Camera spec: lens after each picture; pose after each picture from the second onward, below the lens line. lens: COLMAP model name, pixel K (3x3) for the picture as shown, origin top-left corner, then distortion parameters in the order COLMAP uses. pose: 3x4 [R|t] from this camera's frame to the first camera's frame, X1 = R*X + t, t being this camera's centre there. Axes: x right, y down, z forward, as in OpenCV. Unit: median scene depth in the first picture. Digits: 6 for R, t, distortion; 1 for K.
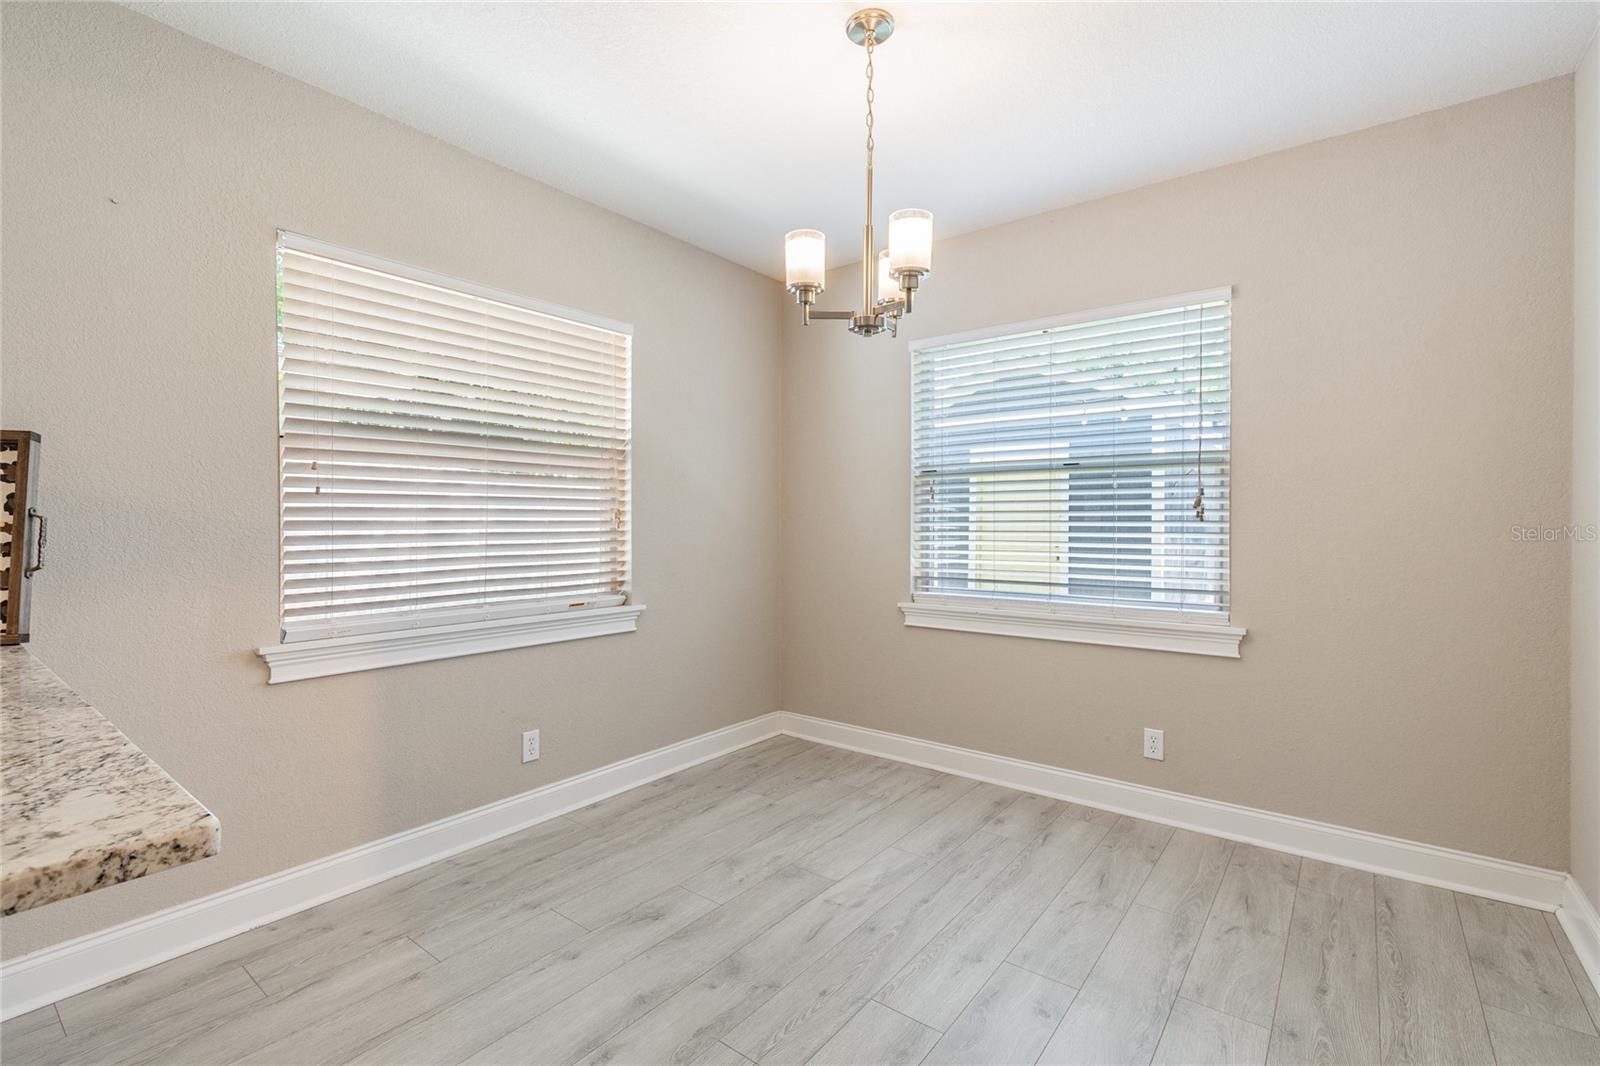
lens RADIAL K [[718.6, 0, 800.2], [0, 718.6, 499.9], [0, 0, 1]] dist [0.001505, -0.000693]
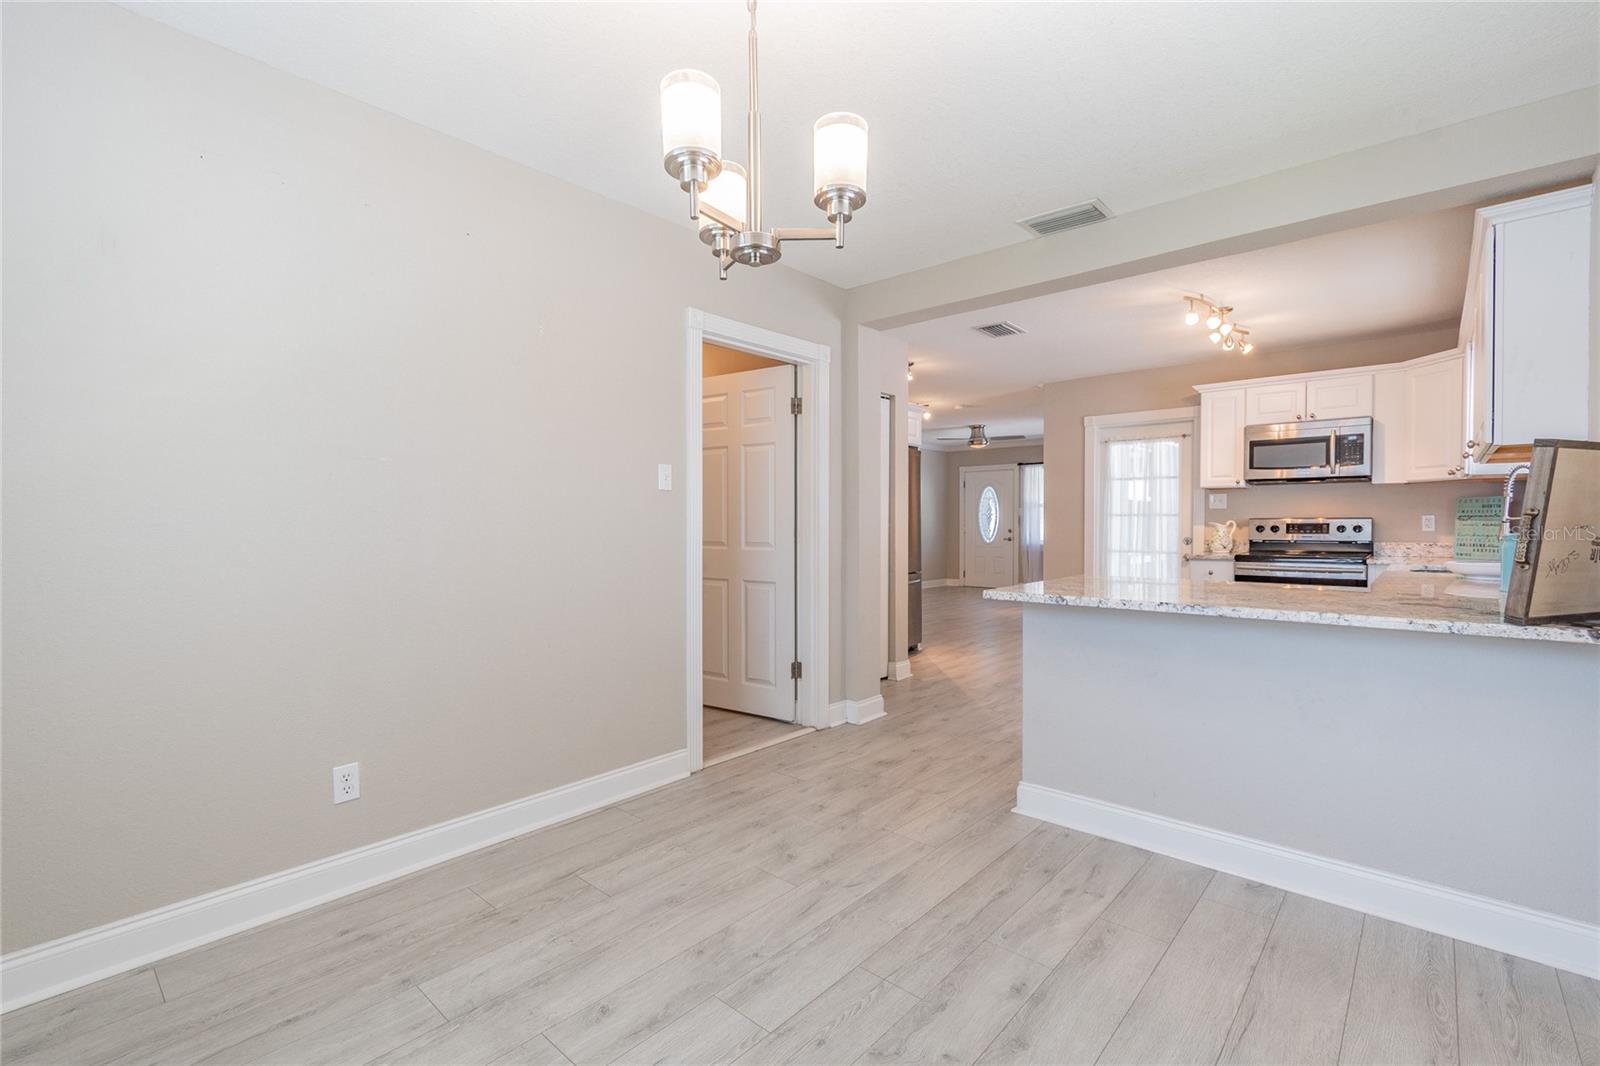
lens RADIAL K [[715.5, 0, 802.8], [0, 715.5, 532.8], [0, 0, 1]] dist [0.001196, -0.000325]
pose [[-0.997714, 0.000843, 0.067570, -0.007919], [-0.000204, 0.999880, -0.015482, 0.069667], [-0.067575, -0.015460, -0.997594, 2.263336]]
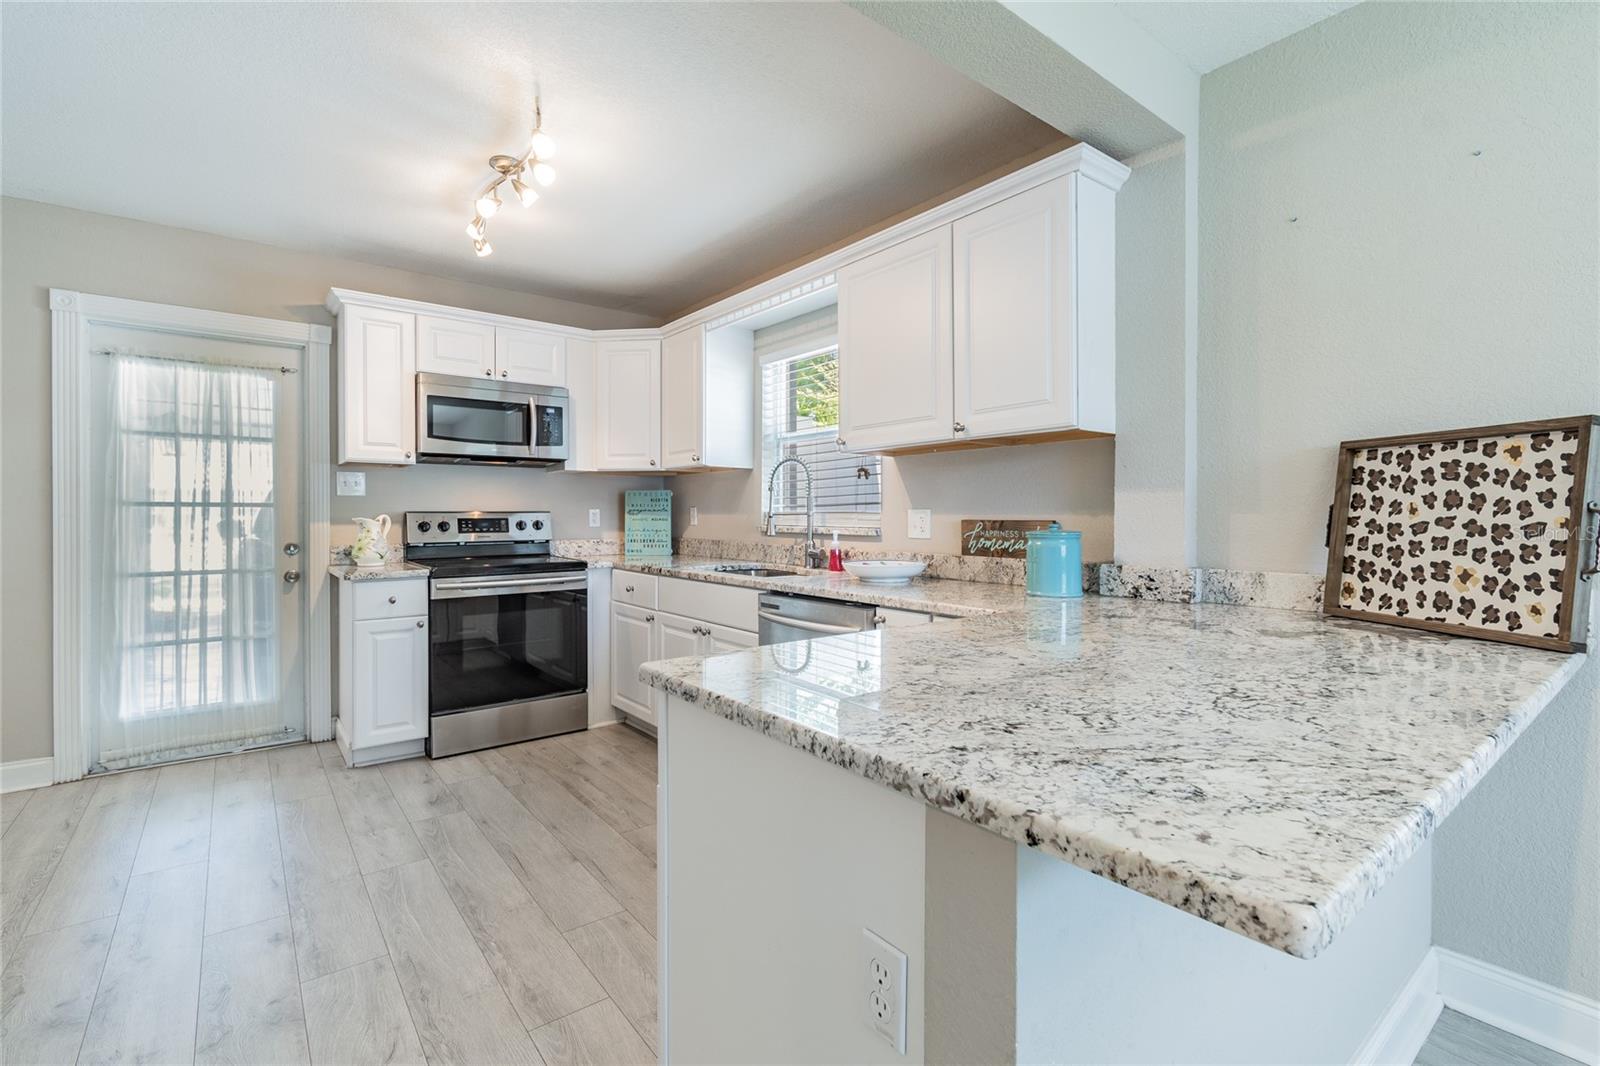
lens RADIAL K [[718.7, 0, 804.5], [0, 718.7, 518.0], [0, 0, 1]] dist [0.000414, -0.000227]
pose [[-0.241160, 0.006498, -0.970464, 0.026107], [0.030503, 0.999534, -0.000887, 0.001947], [0.970006, -0.029816, -0.241245, 0.285961]]
